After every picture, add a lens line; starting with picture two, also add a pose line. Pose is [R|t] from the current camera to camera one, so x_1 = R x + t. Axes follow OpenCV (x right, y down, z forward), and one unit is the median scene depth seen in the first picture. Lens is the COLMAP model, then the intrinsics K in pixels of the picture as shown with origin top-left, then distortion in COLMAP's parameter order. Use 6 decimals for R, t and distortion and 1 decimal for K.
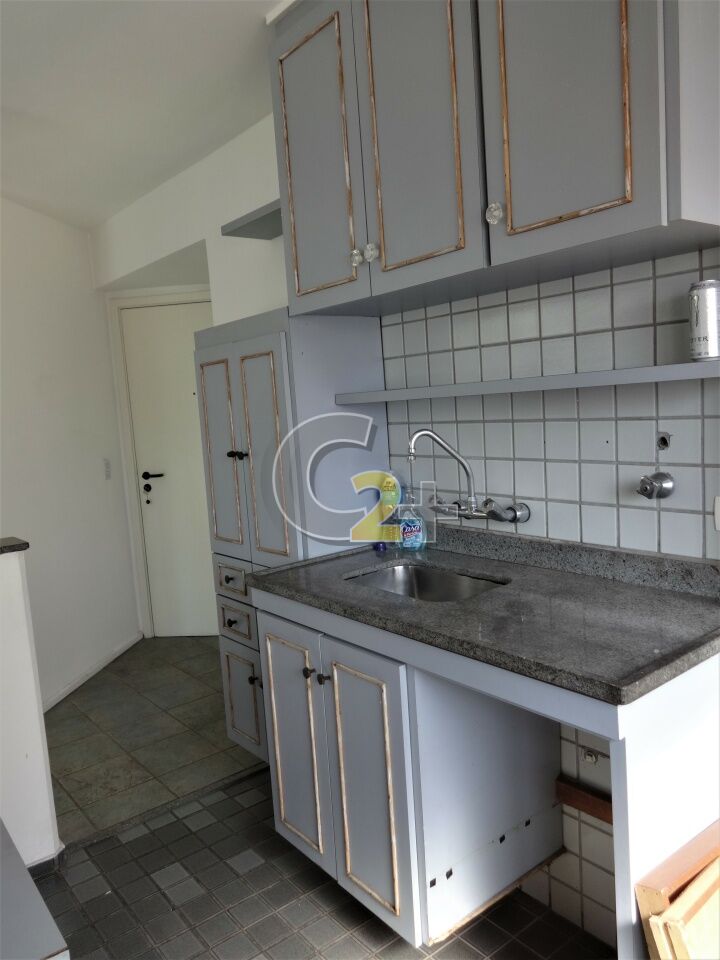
lens RADIAL K [[722.9, 0, 360.0], [0, 722.9, 480.0], [0, 0, 1]] dist [-0.003758, 0.001650]
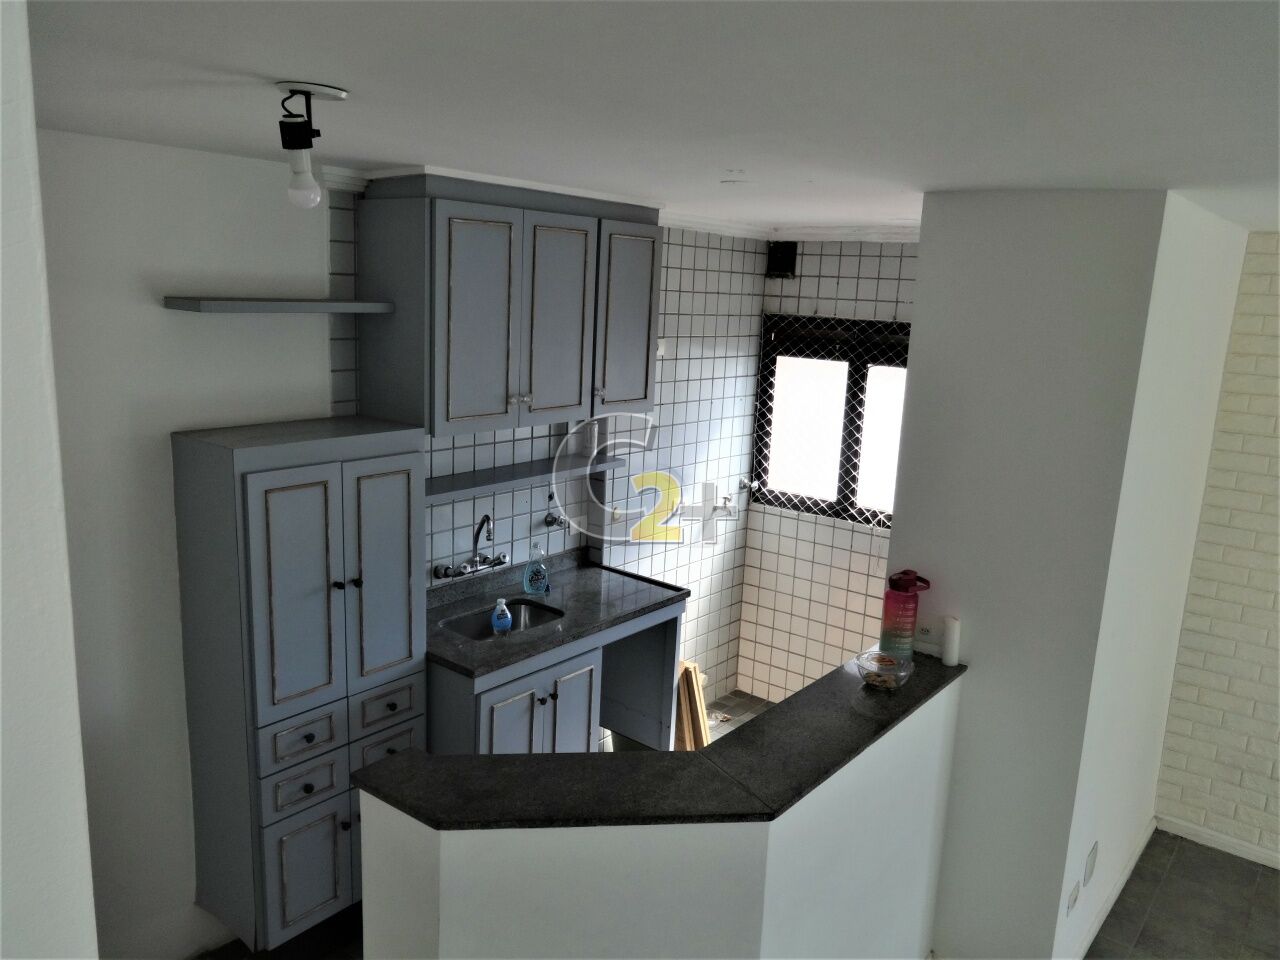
lens RADIAL K [[963.9, 0, 644.5], [0, 963.9, 486.9], [0, 0, 1]] dist [-0.003758, 0.001650]
pose [[-0.223405, -0.144640, 0.963934, -1.957930], [0.079810, 0.982894, 0.165982, -0.451484], [-0.971453, 0.114013, -0.208039, 1.214961]]
